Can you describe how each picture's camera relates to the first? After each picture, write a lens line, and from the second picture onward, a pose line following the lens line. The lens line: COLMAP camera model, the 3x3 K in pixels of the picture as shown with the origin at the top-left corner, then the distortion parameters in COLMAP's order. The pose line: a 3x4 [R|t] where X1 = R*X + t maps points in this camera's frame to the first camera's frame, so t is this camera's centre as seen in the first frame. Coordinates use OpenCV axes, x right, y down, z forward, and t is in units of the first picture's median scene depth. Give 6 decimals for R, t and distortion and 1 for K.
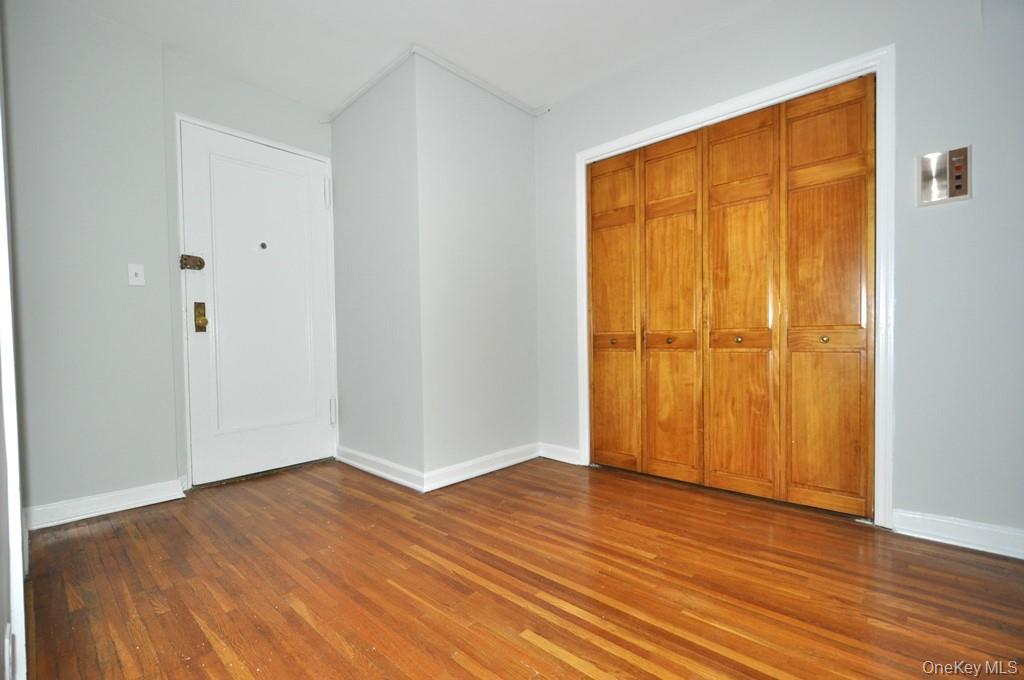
lens RADIAL K [[453.3, 0, 510.6], [0, 453.3, 349.8], [0, 0, 1]] dist [0.006056, -0.002119]
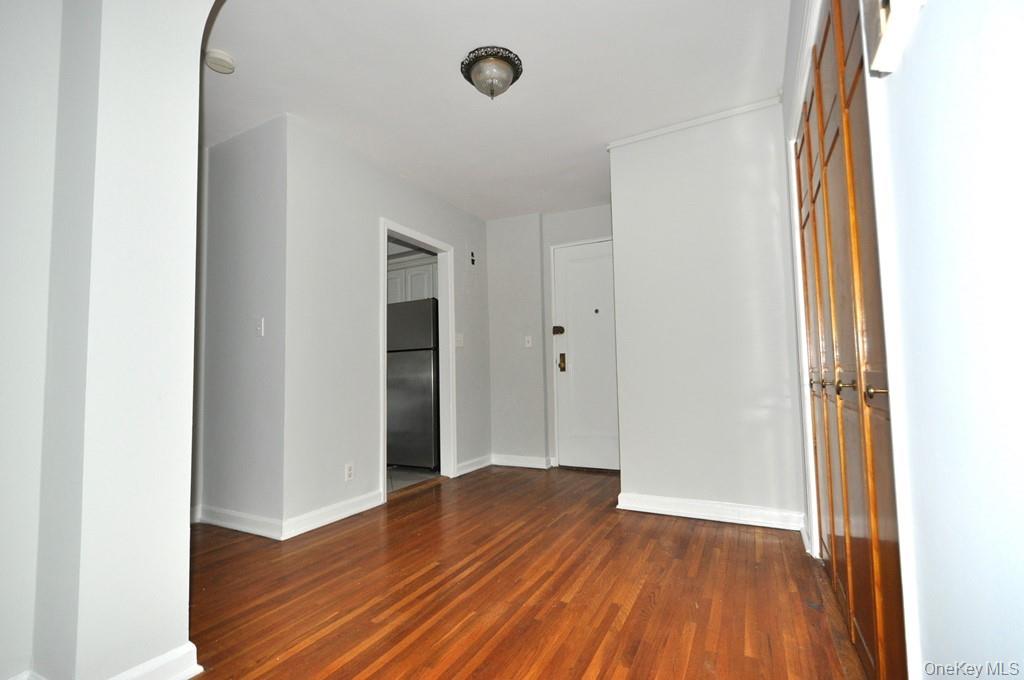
lens RADIAL K [[453.3, 0, 509.6], [0, 453.3, 347.3], [0, 0, 1]] dist [0.006056, -0.002119]
pose [[0.242754, -0.054181, -0.968574, 0.968054], [-0.006135, 0.998333, -0.057383, -0.034891], [0.970068, 0.019872, 0.242017, 0.472214]]
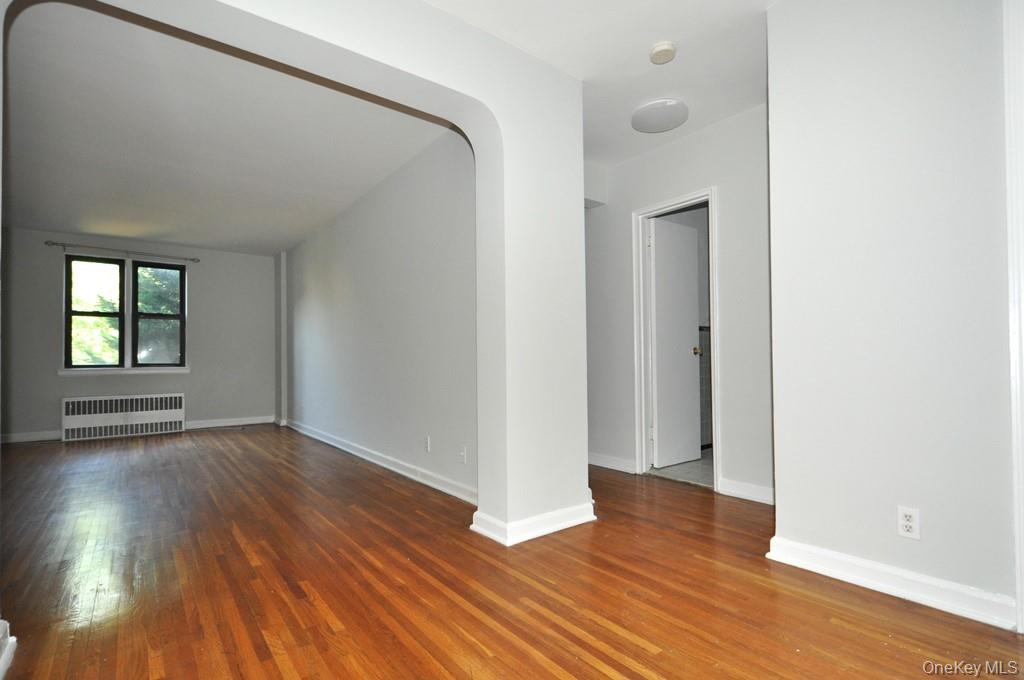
lens RADIAL K [[479.7, 0, 509.2], [0, 479.7, 354.7], [0, 0, 1]] dist [0.003272, -0.002337]
pose [[-0.984583, 0.029445, 0.172422, 0.087957], [0.030904, 0.999506, 0.005782, -0.044469], [-0.172166, 0.011021, -0.985006, 1.203910]]
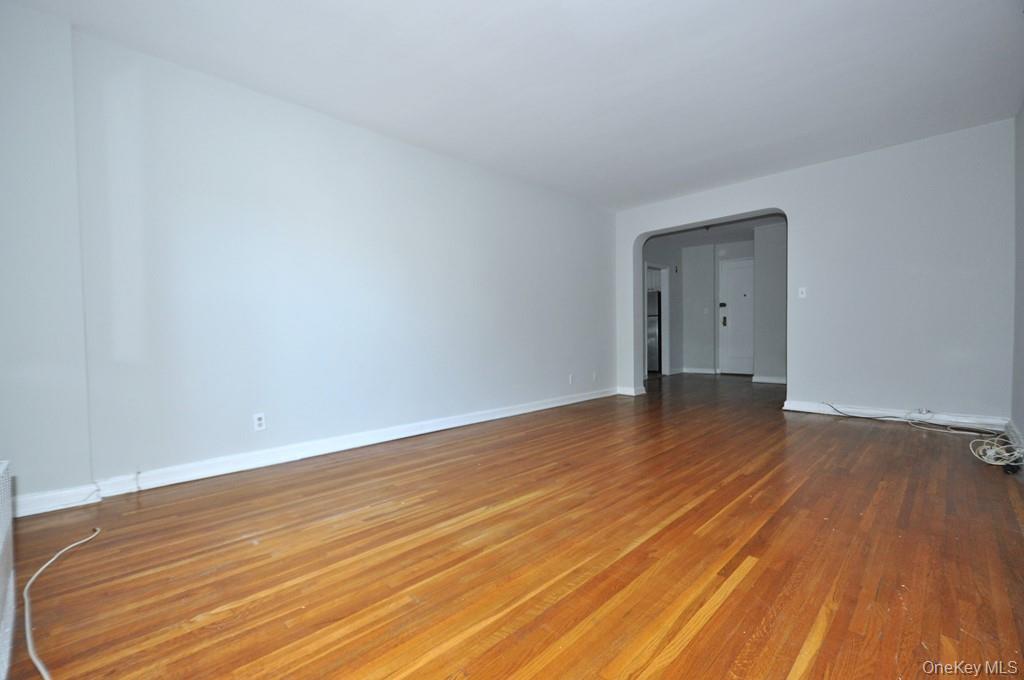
lens RADIAL K [[453.3, 0, 498.6], [0, 453.3, 348.3], [0, 0, 1]] dist [0.006056, -0.002119]
pose [[-0.054960, 0.049525, -0.997260, 2.980599], [-0.003665, 0.998752, 0.049801, -0.040024], [0.998482, 0.006392, -0.054710, -0.485259]]
